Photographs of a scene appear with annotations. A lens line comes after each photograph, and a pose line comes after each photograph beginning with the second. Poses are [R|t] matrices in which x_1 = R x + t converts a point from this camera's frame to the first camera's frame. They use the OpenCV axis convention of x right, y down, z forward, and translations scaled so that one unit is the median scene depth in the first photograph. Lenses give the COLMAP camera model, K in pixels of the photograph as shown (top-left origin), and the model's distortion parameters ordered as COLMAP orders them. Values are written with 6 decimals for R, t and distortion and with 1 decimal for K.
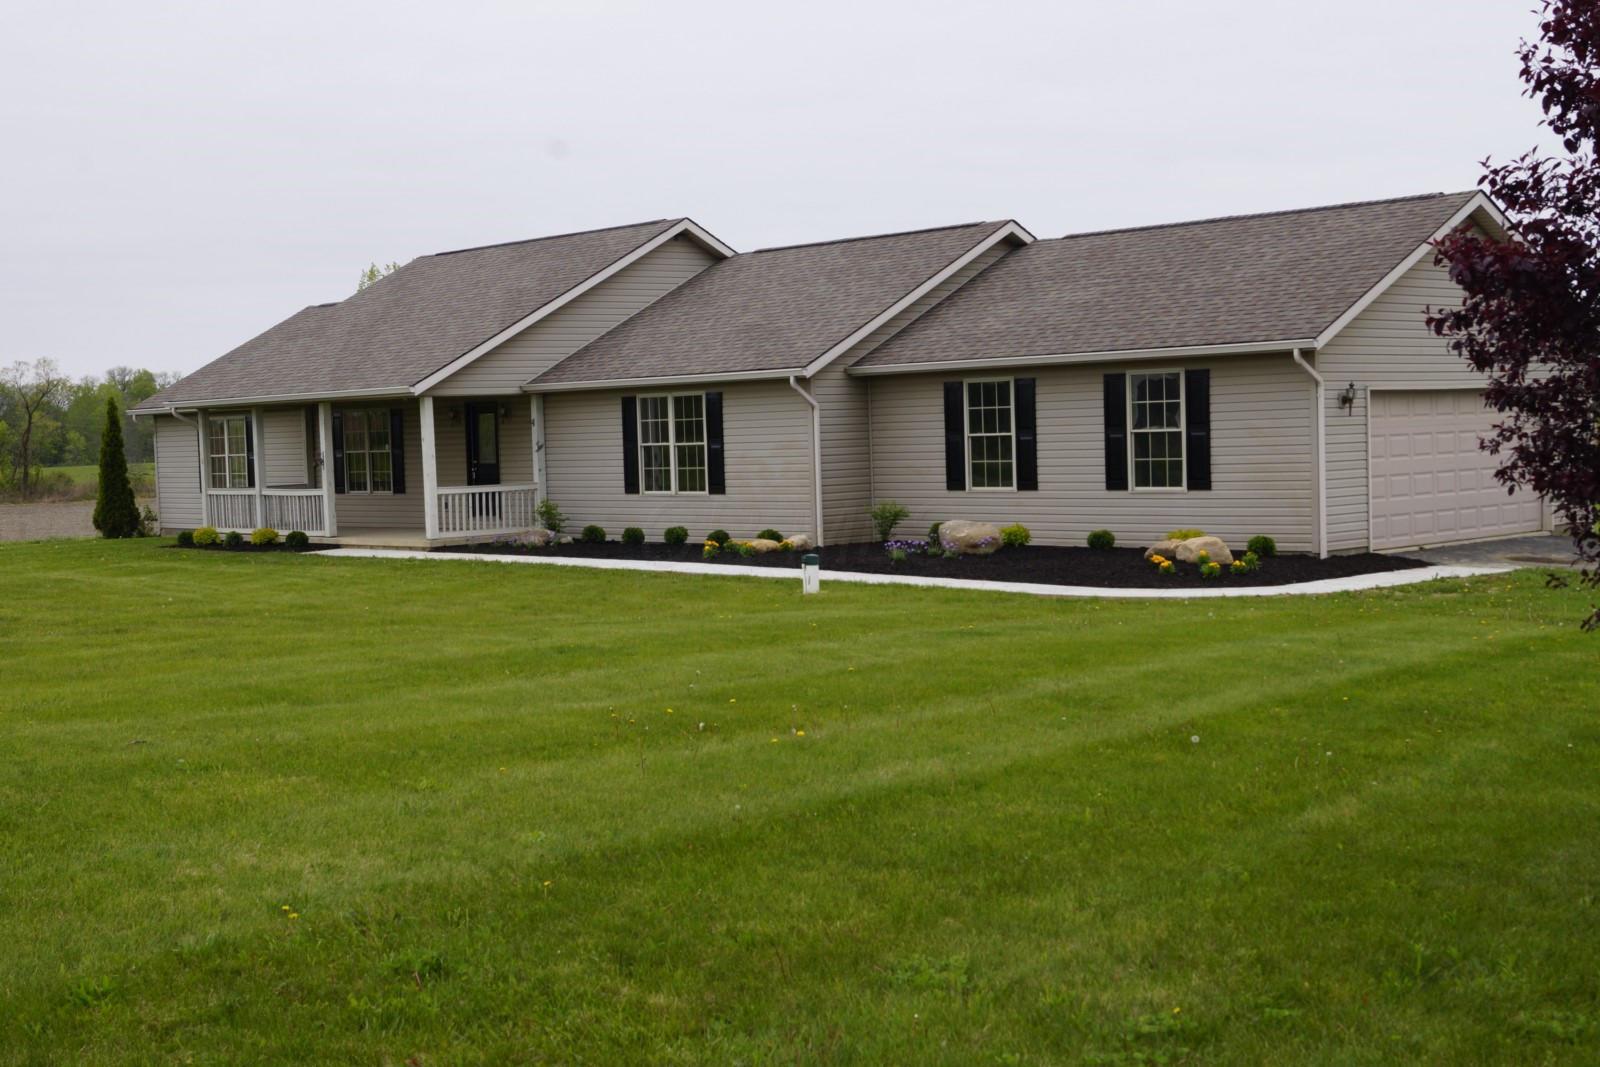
lens RADIAL K [[2104.6, 0, 803.3], [0, 2104.6, 539.0], [0, 0, 1]] dist [-0.032236, 0.000000]
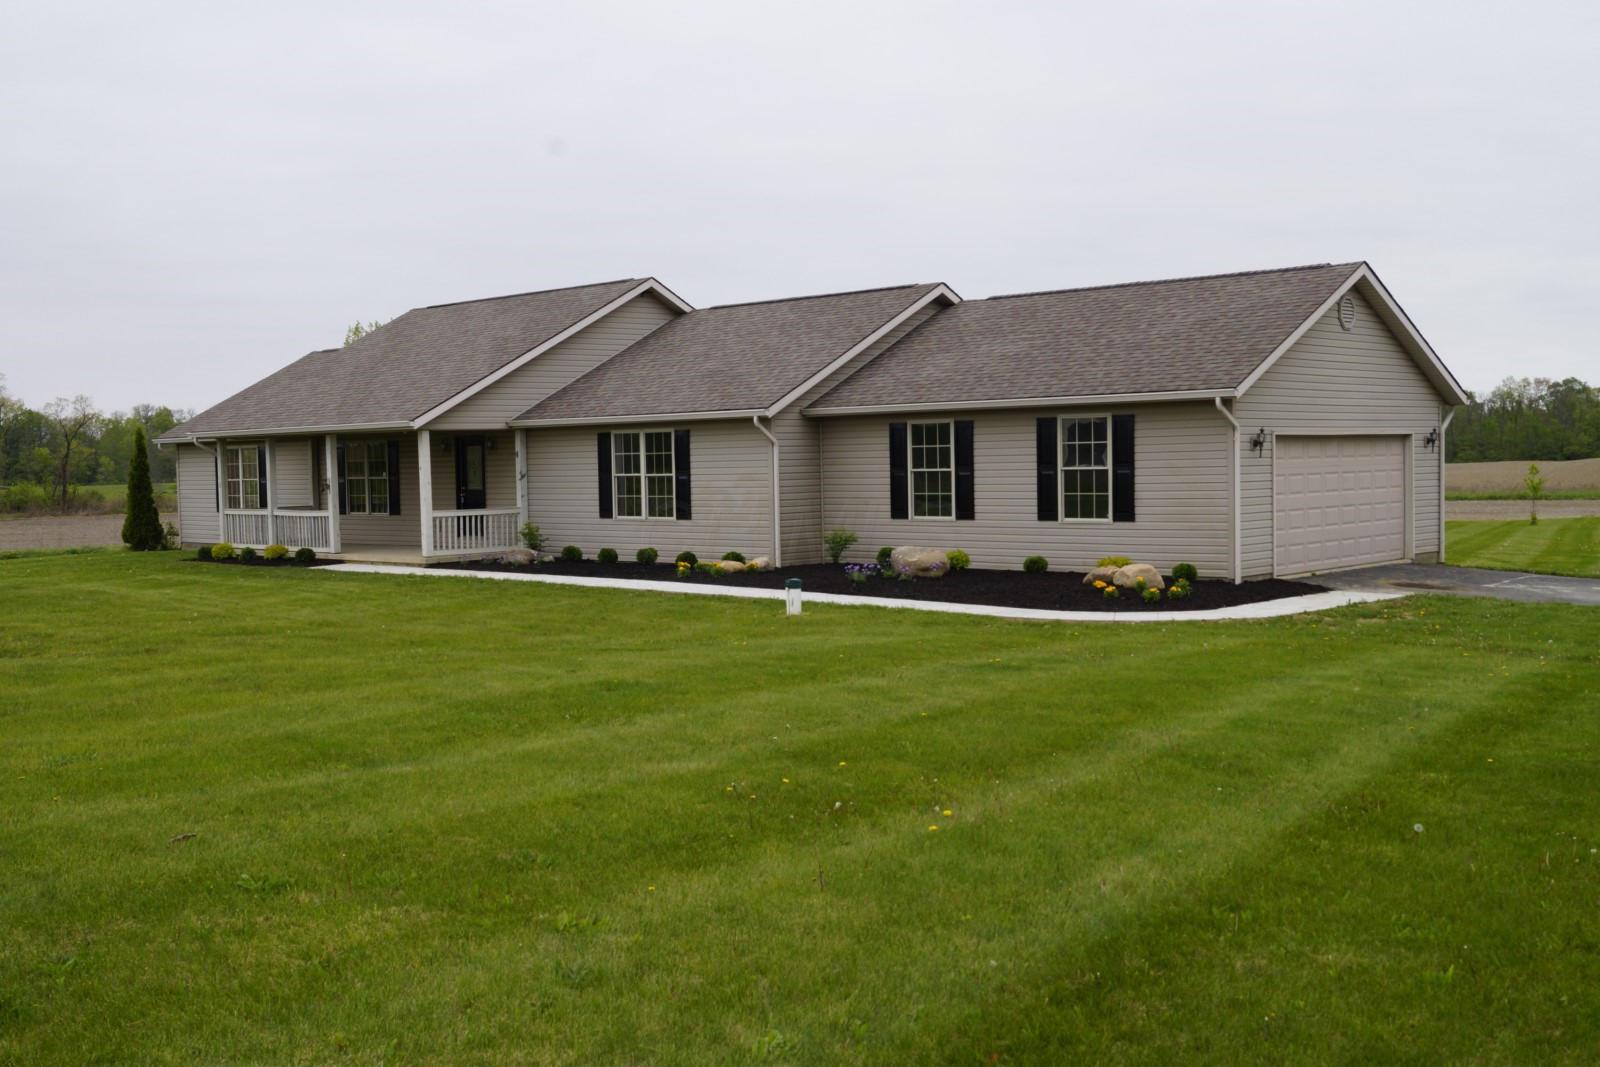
lens RADIAL K [[1688.4, 0, 797.9], [0, 1688.4, 528.3], [0, 0, 1]] dist [-0.052196, 0.000000]
pose [[0.998260, 0.009613, 0.058185, -0.034469], [-0.008860, 0.999874, -0.013191, -0.005483], [-0.058305, 0.012653, 0.998219, 0.096814]]
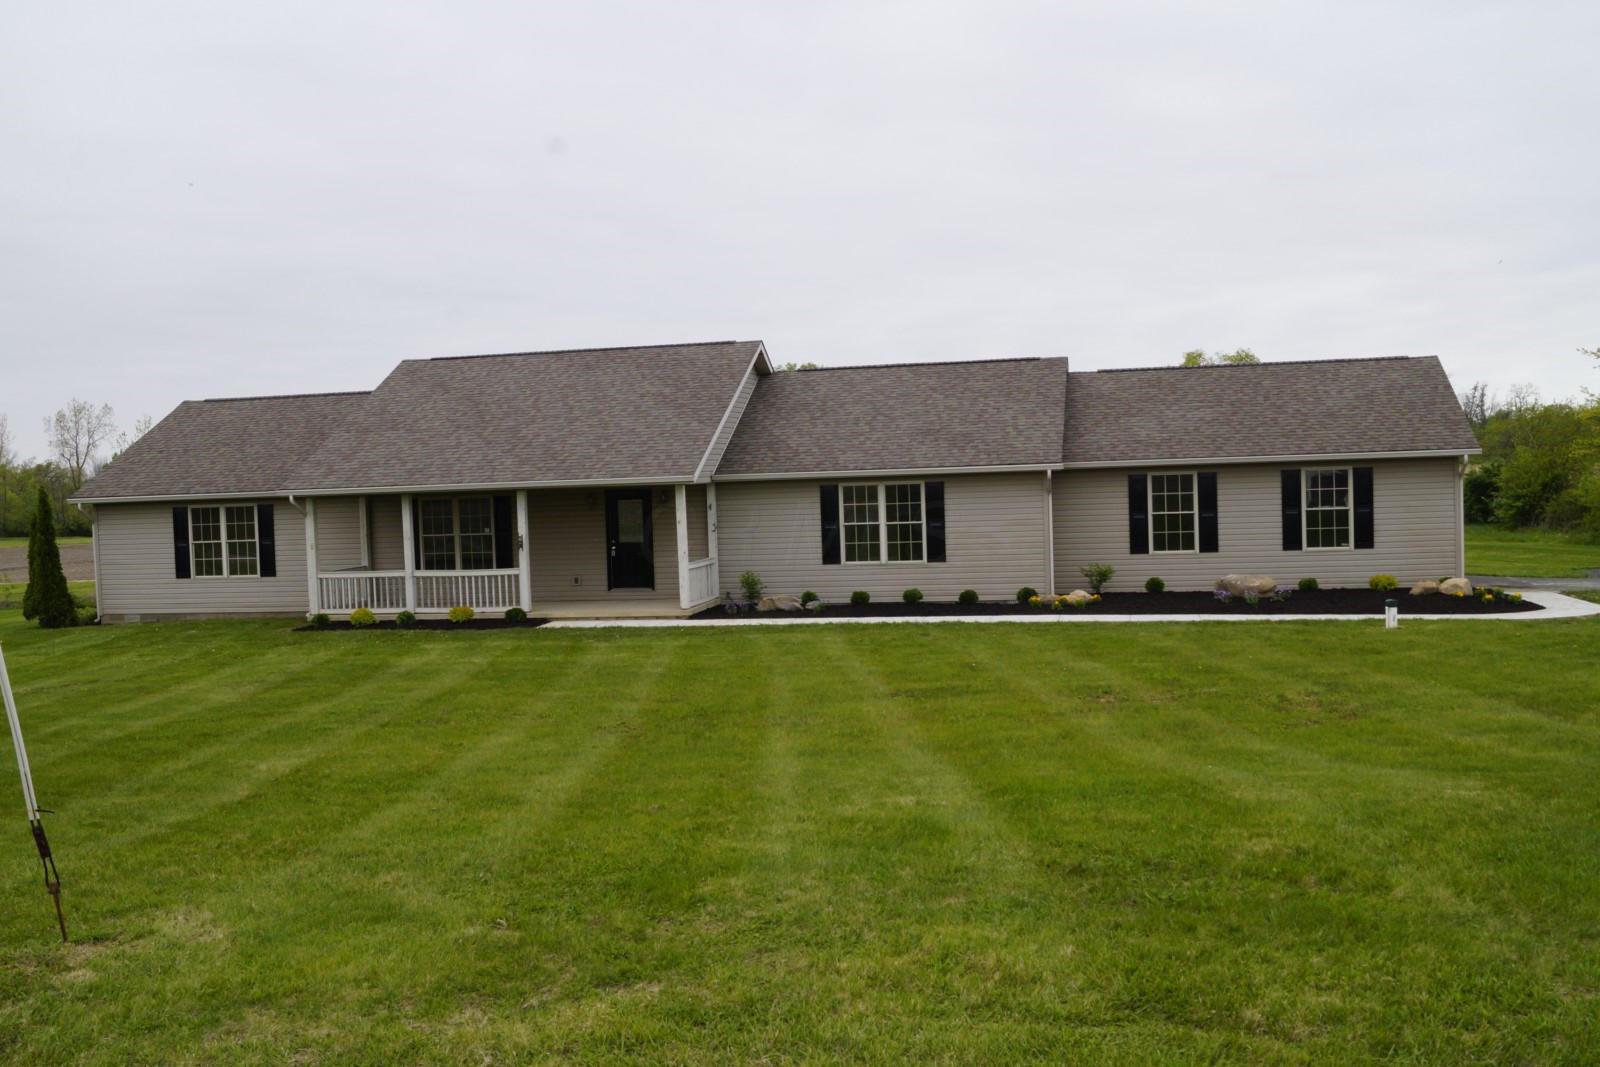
lens RADIAL K [[1146.6, 0, 799.6], [0, 1146.6, 540.5], [0, 0, 1]] dist [-0.002345, -0.001893]
pose [[0.792295, -0.006646, 0.610103, -0.527980], [0.038120, 0.998526, -0.038626, -0.010802], [-0.608947, 0.053860, 0.791380, 0.507533]]
